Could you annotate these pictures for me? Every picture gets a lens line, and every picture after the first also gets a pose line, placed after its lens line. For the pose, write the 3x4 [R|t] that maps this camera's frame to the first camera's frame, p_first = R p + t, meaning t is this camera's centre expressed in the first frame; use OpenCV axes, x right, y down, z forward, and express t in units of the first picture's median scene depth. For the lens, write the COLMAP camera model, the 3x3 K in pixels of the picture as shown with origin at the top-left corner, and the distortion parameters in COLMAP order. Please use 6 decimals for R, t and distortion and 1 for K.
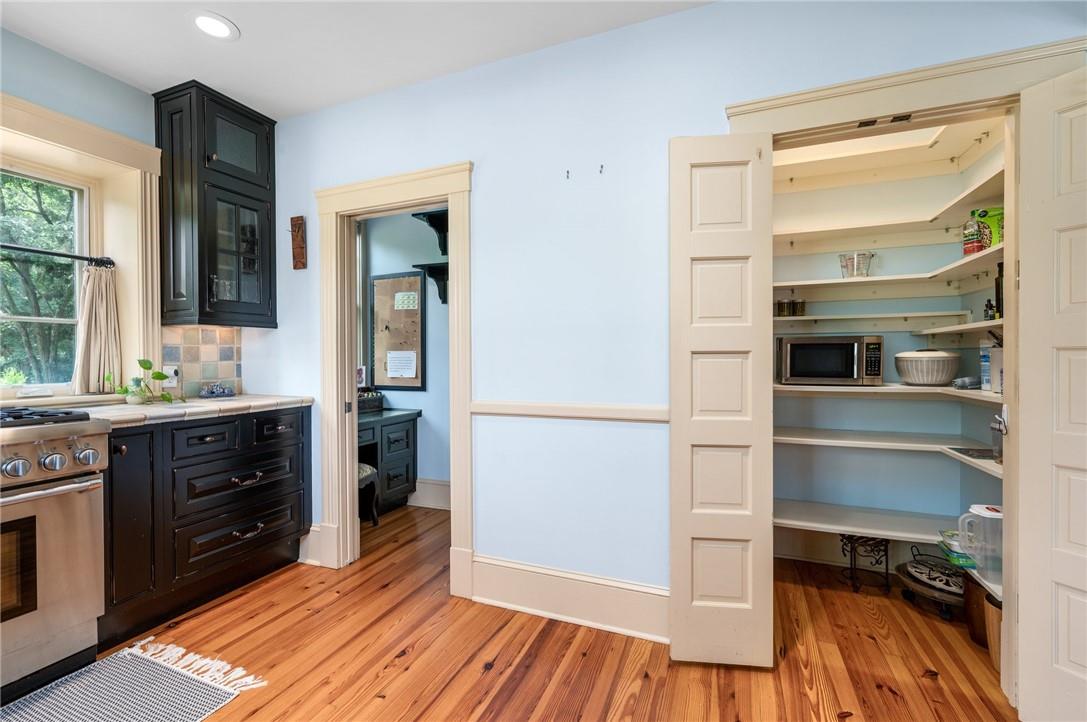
lens RADIAL K [[465.2, 0, 547.3], [0, 465.2, 359.5], [0, 0, 1]] dist [-0.002366, 0.000109]
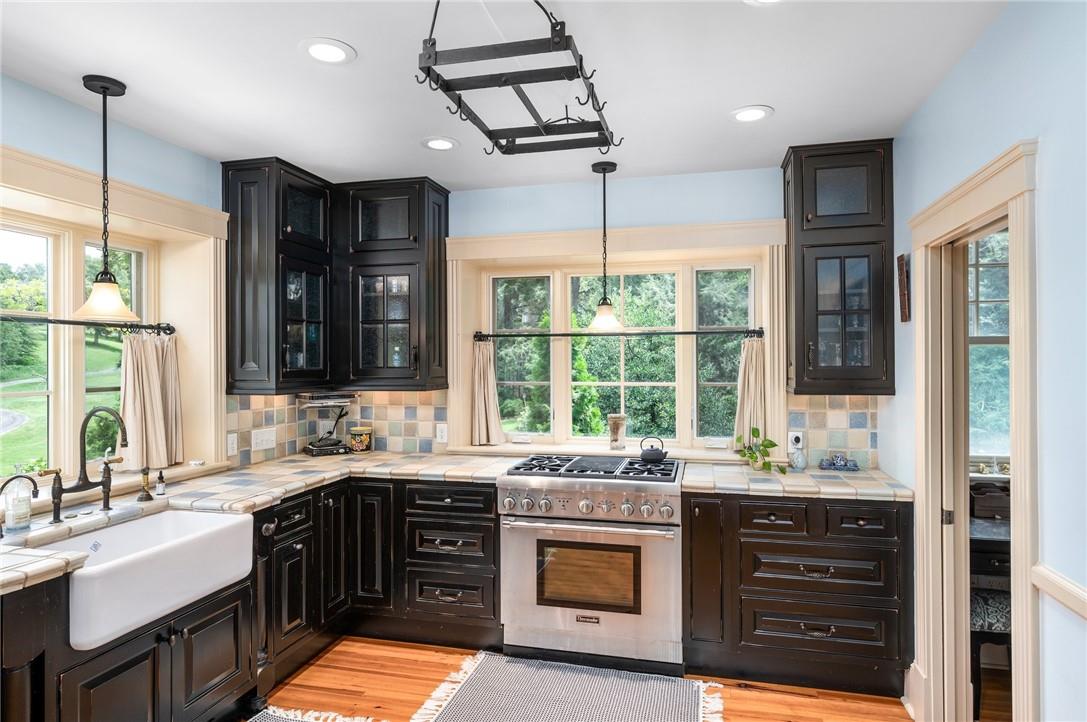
lens RADIAL K [[619.6, 0, 542.6], [0, 619.6, 366.6], [0, 0, 1]] dist [0.003822, -0.000877]
pose [[0.149637, 0.003575, -0.988735, 0.435369], [-0.009917, 0.999949, 0.002115, -0.128134], [0.988691, 0.009489, 0.149665, 0.275755]]
